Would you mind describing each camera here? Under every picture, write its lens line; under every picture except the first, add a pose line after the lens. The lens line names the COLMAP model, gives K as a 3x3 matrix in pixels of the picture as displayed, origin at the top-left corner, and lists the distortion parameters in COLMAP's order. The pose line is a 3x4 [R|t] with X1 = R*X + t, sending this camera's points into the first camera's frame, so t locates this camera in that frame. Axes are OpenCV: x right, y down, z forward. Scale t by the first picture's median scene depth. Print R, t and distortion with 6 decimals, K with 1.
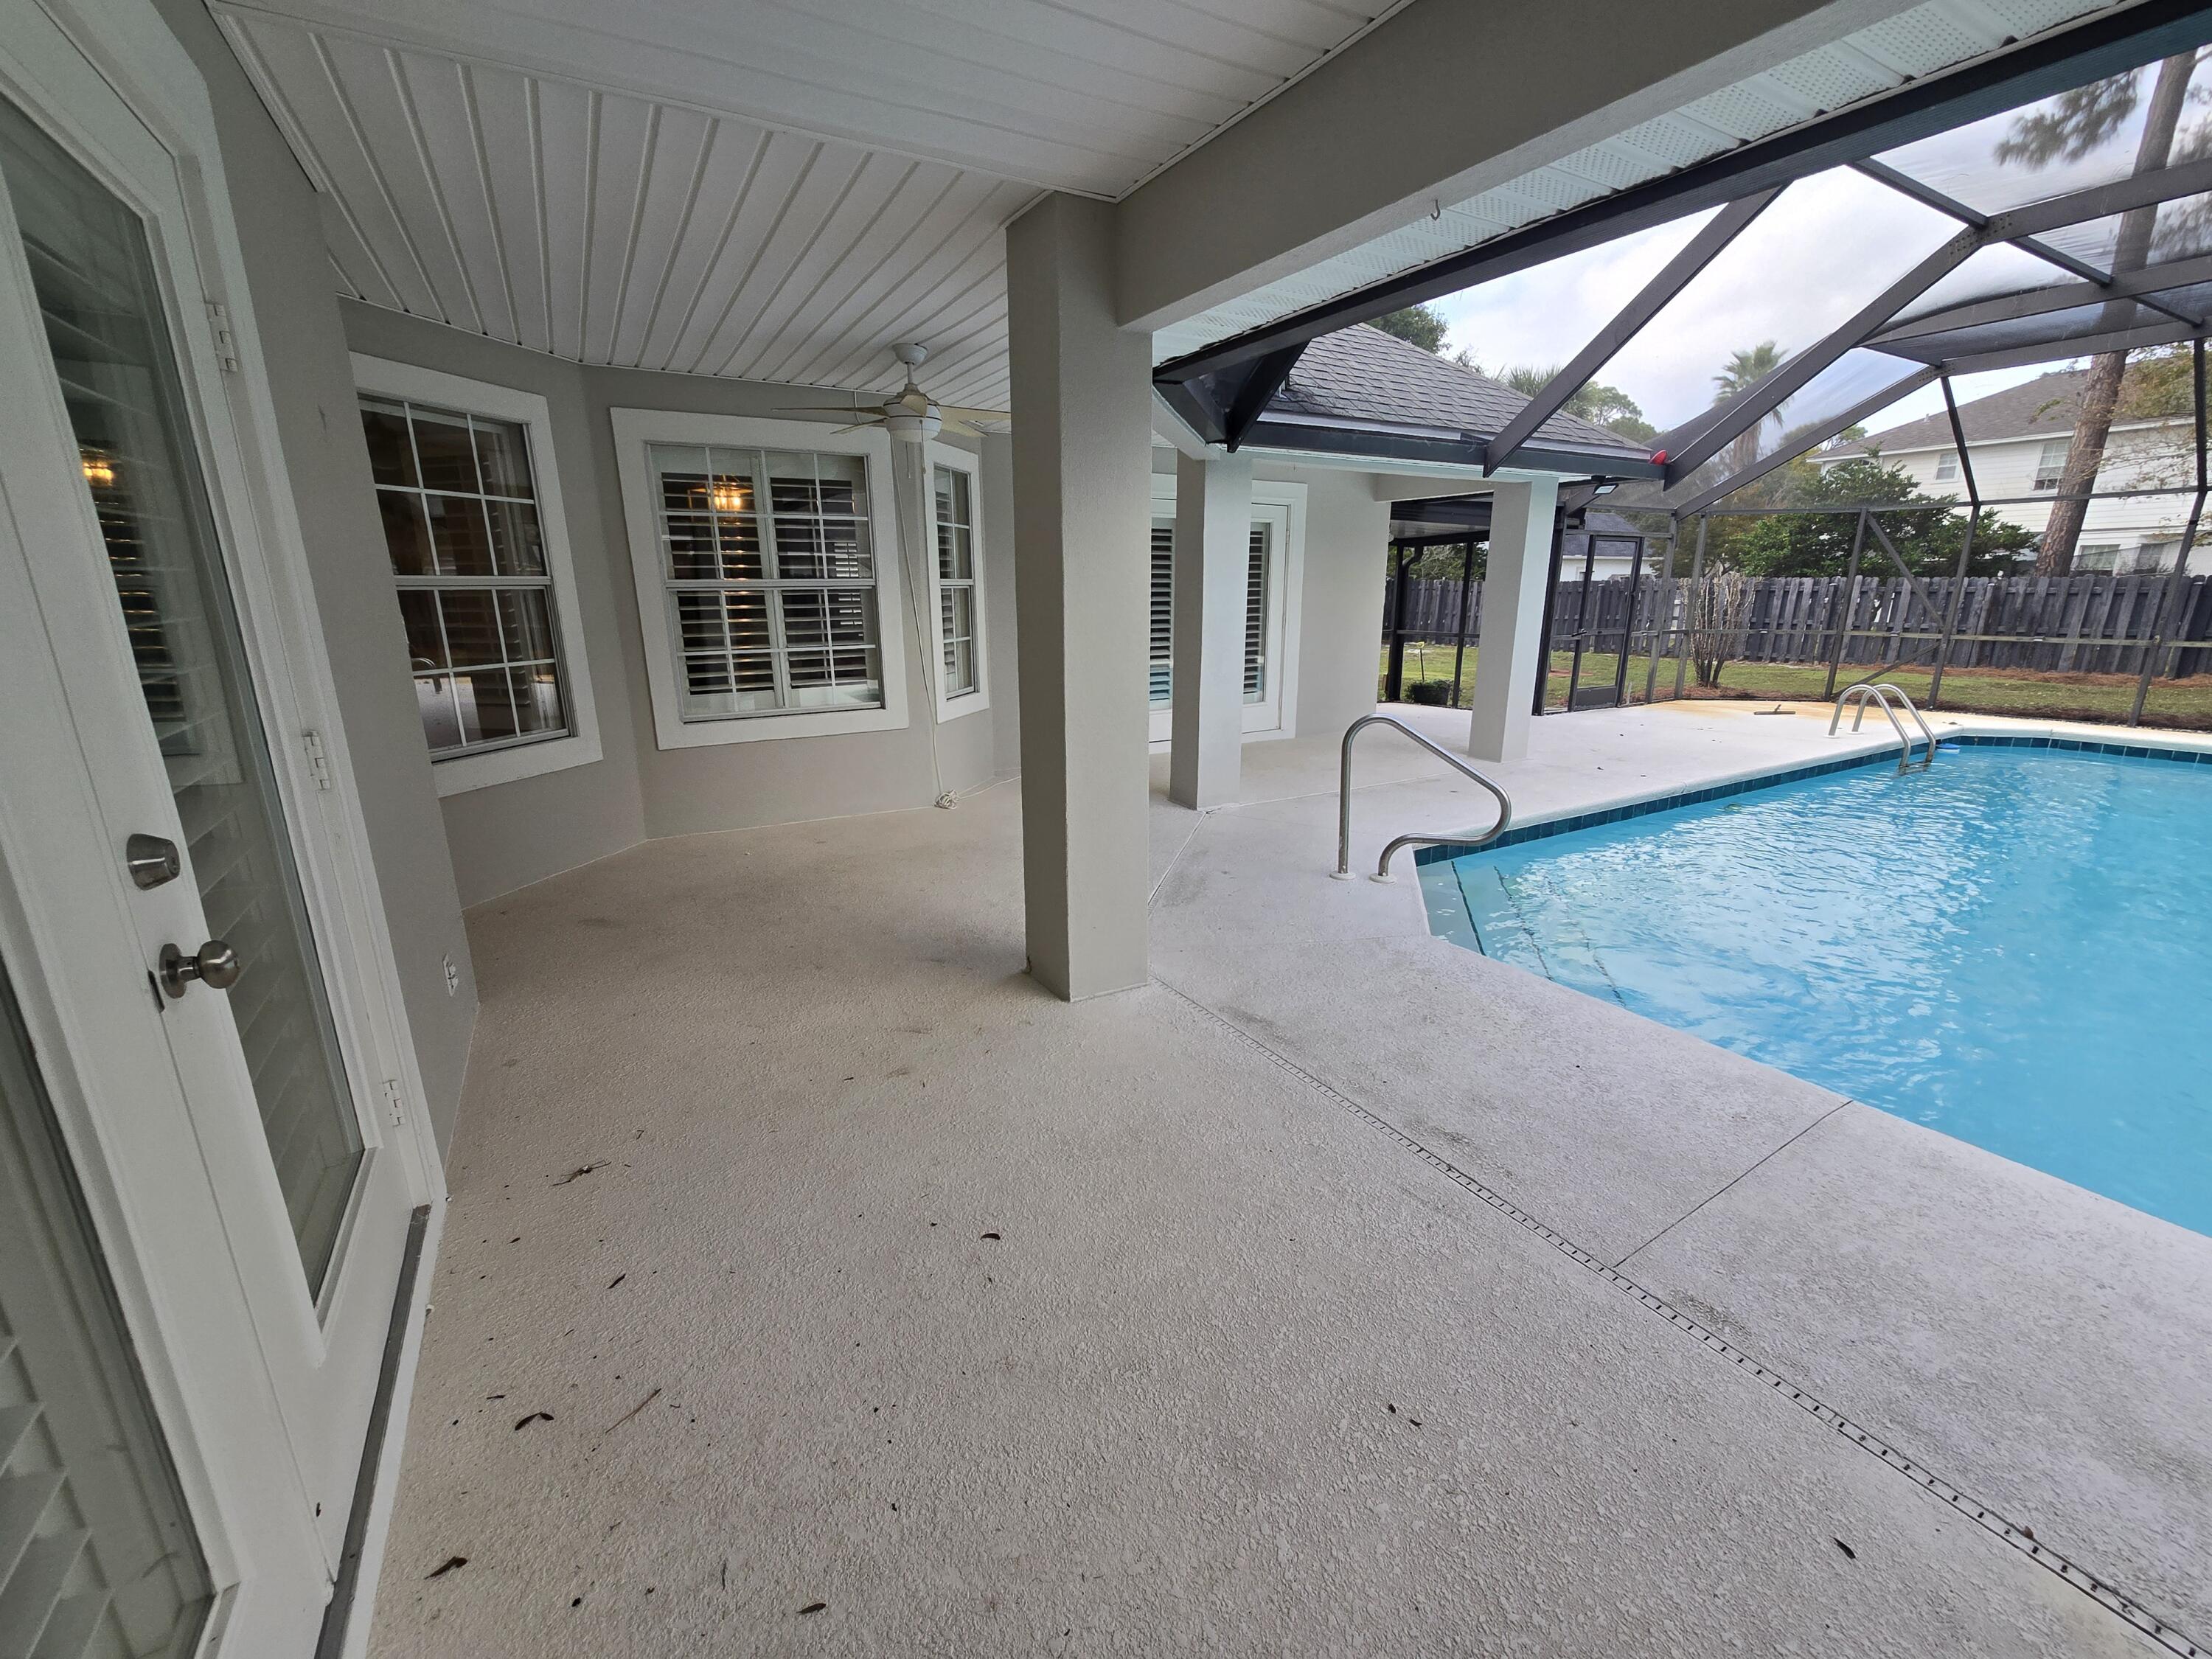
lens RADIAL K [[911.3, 0, 1108.1], [0, 911.3, 831.9], [0, 0, 1]] dist [-0.003615, 0.000781]
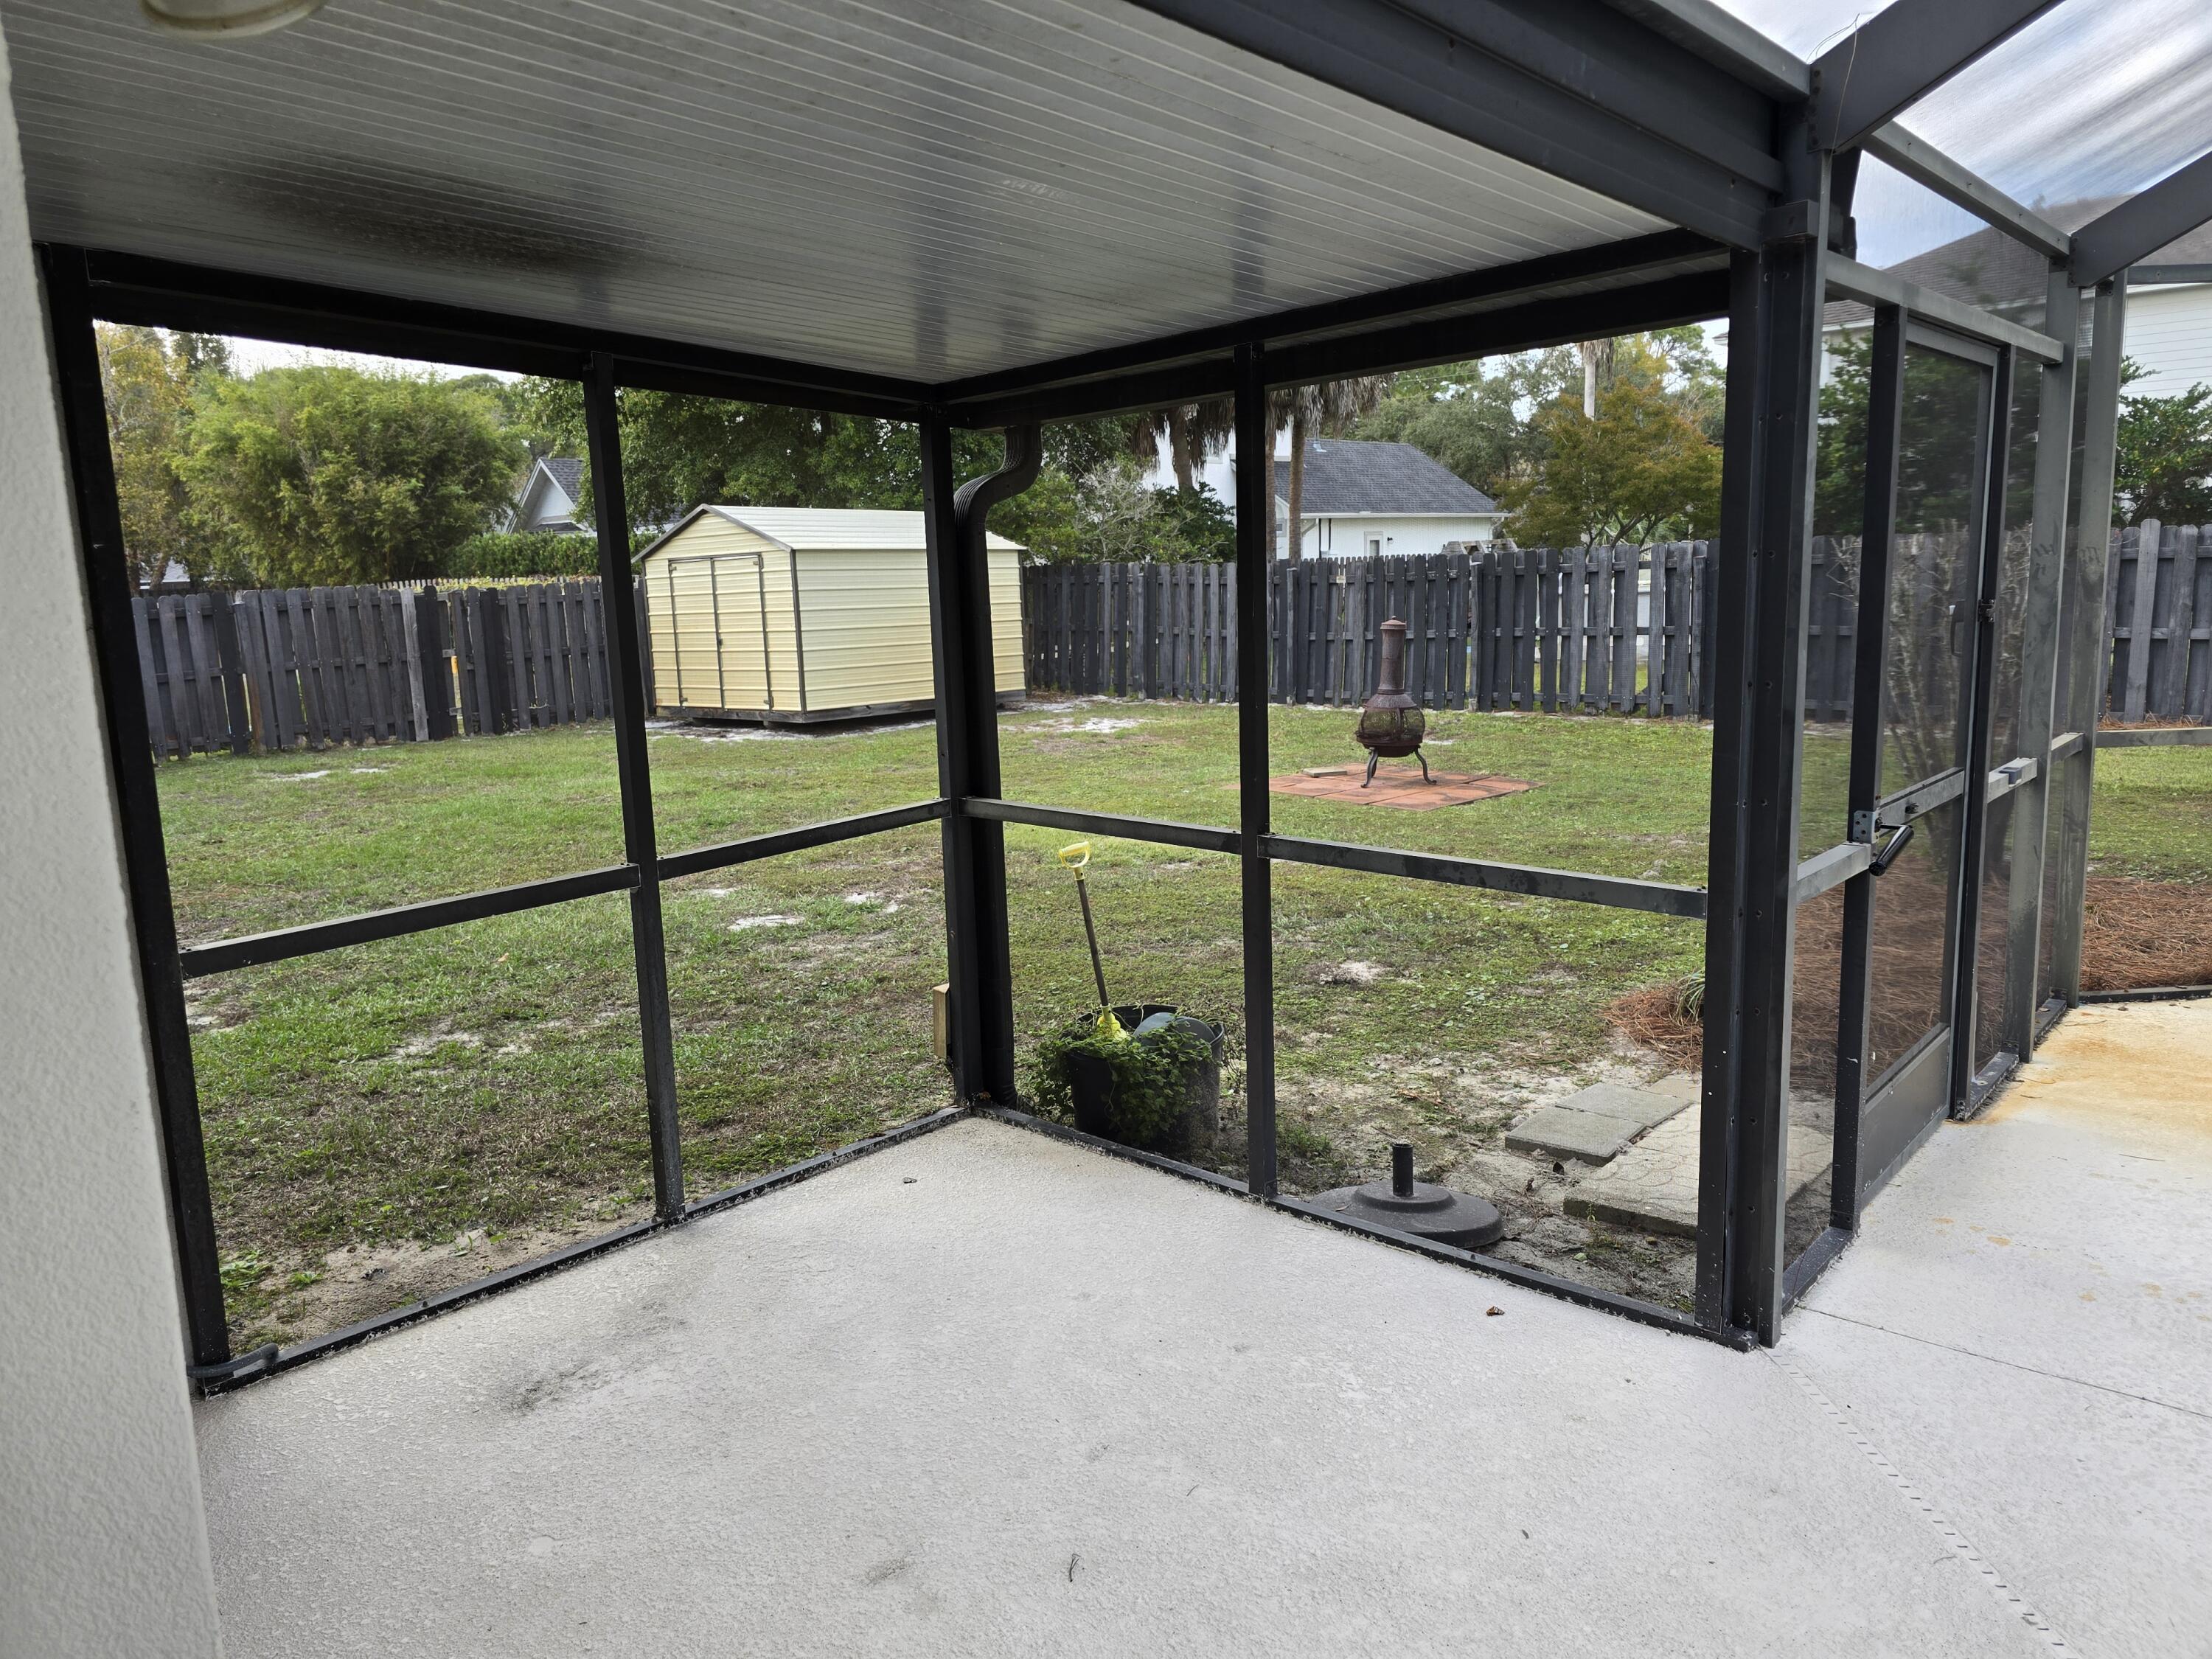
lens RADIAL K [[1490.7, 0, 1111.8], [0, 1490.7, 819.1], [0, 0, 1]] dist [0.045831, -0.018108]
pose [[0.949709, -0.075104, 0.303992, 0.152064], [0.106017, 0.990597, -0.086473, -0.114076], [-0.294640, 0.114353, 0.948742, 0.412631]]
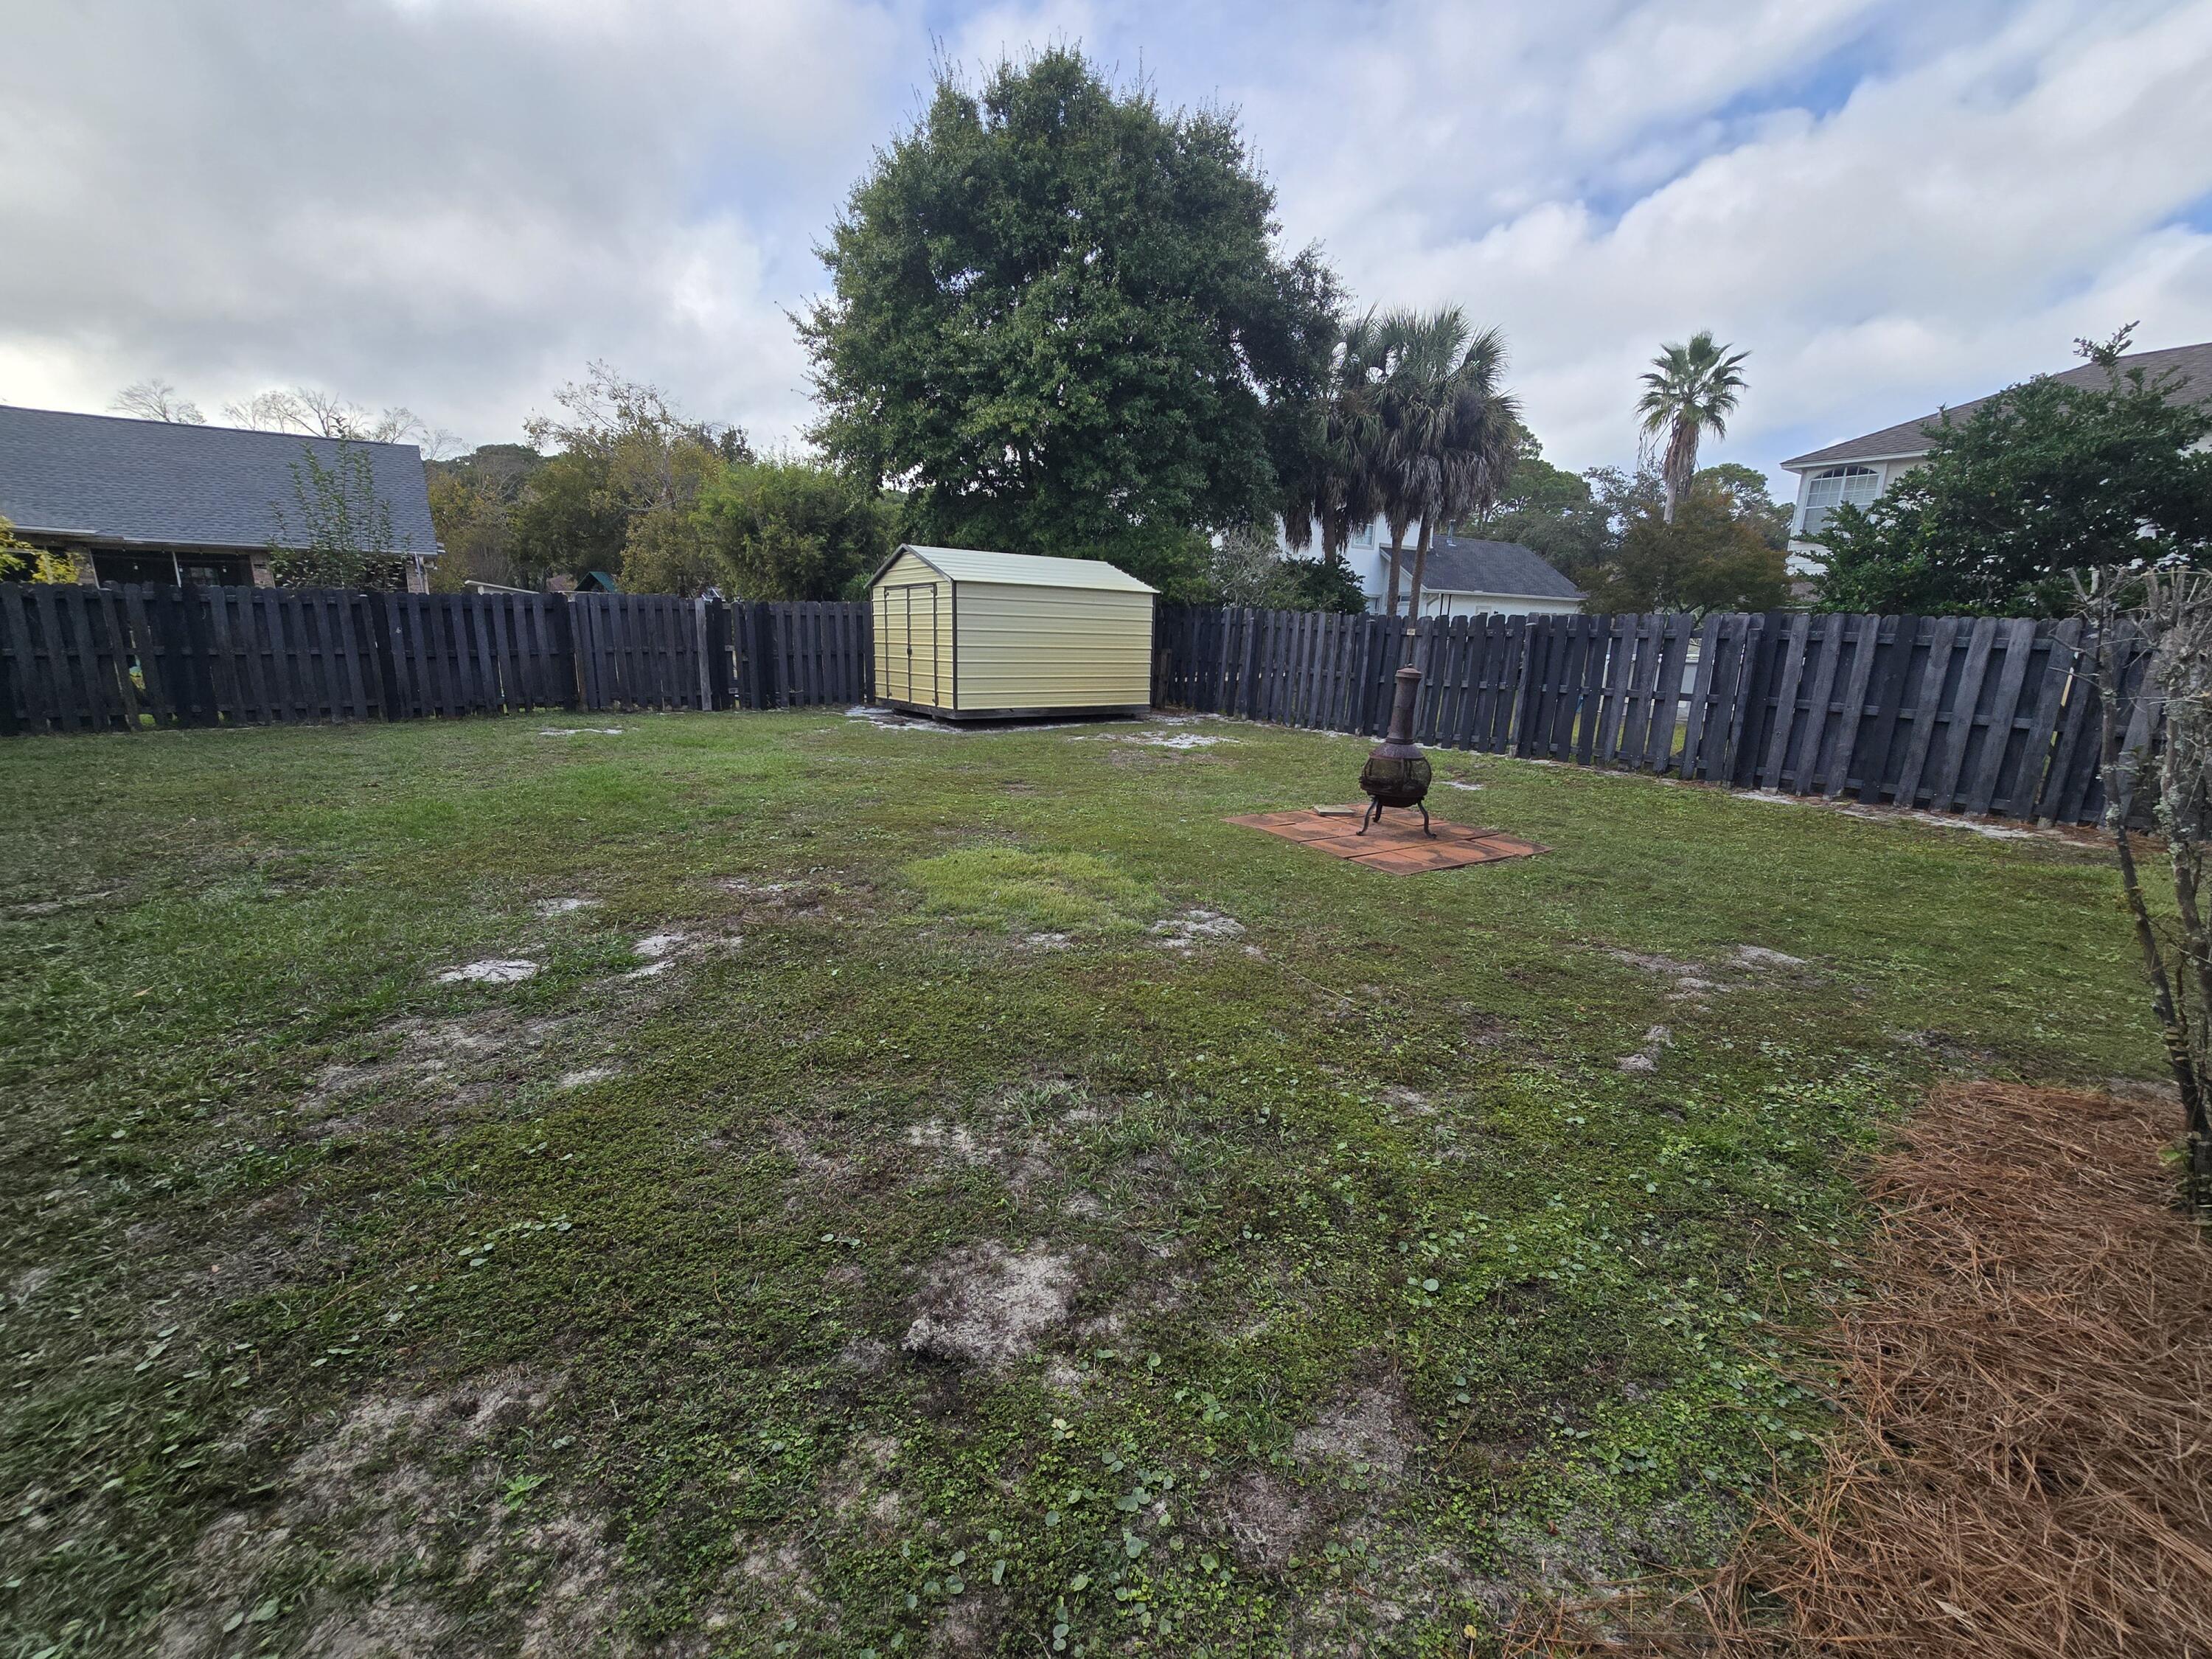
lens RADIAL K [[911.3, 0, 1109.7], [0, 911.3, 845.2], [0, 0, 1]] dist [-0.003615, 0.000781]
pose [[0.995325, 0.009015, 0.096165, 0.300273], [-0.006954, 0.999739, -0.021744, -0.155959], [-0.096336, 0.020973, 0.995128, 0.599448]]
